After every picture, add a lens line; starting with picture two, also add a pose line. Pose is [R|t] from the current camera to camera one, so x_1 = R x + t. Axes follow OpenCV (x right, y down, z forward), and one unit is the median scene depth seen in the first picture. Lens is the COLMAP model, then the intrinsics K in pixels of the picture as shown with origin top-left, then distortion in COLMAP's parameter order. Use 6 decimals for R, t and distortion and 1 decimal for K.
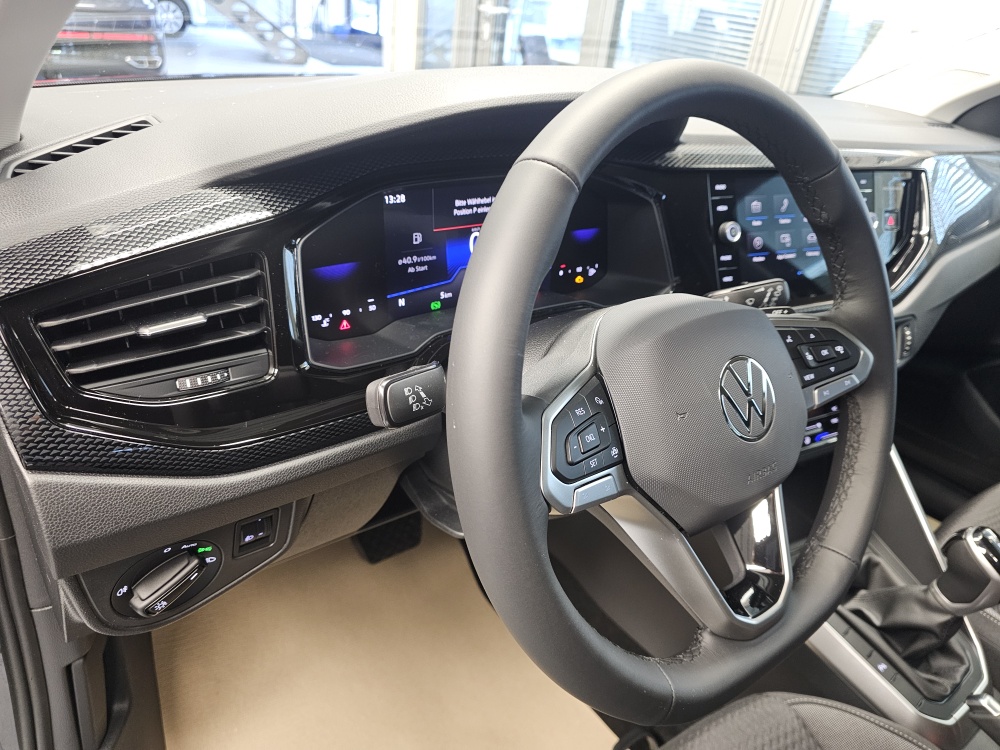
lens RADIAL K [[661.4, 0, 500.0], [0, 661.4, 375.0], [0, 0, 1]] dist [0.004795, -0.001743]
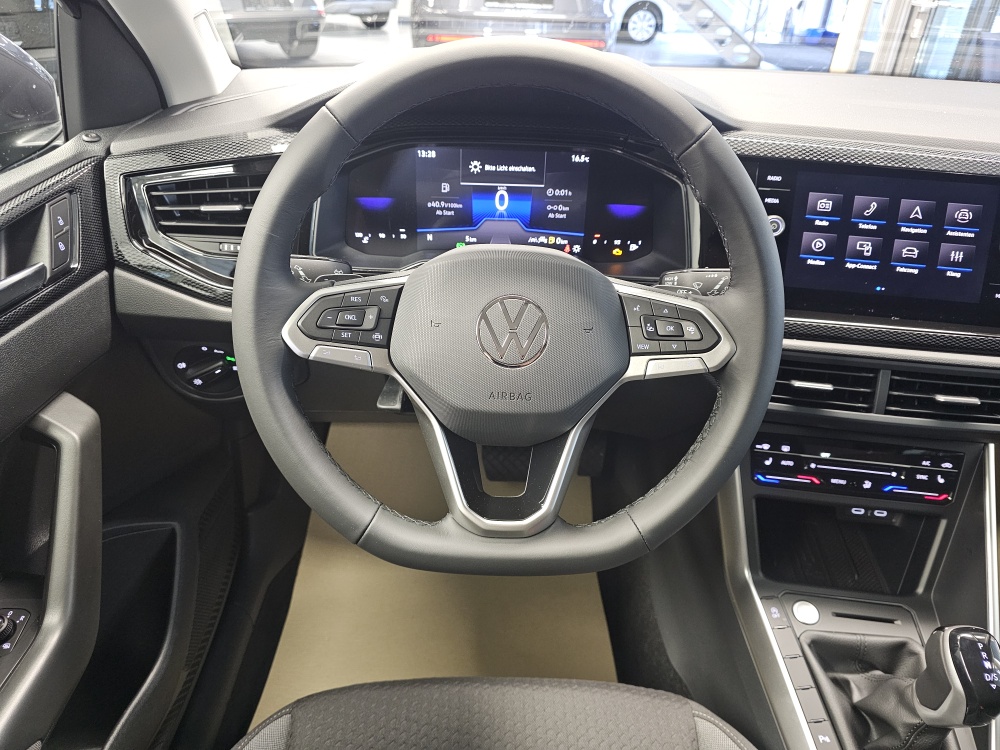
lens RADIAL K [[661.4, 0, 500.0], [0, 661.4, 375.0], [0, 0, 1]] dist [0.004795, -0.001743]
pose [[0.822512, 0.242034, -0.514679, 0.691181], [-0.245121, 0.967429, 0.063215, 0.033831], [0.513216, 0.074164, 0.855049, -0.001869]]
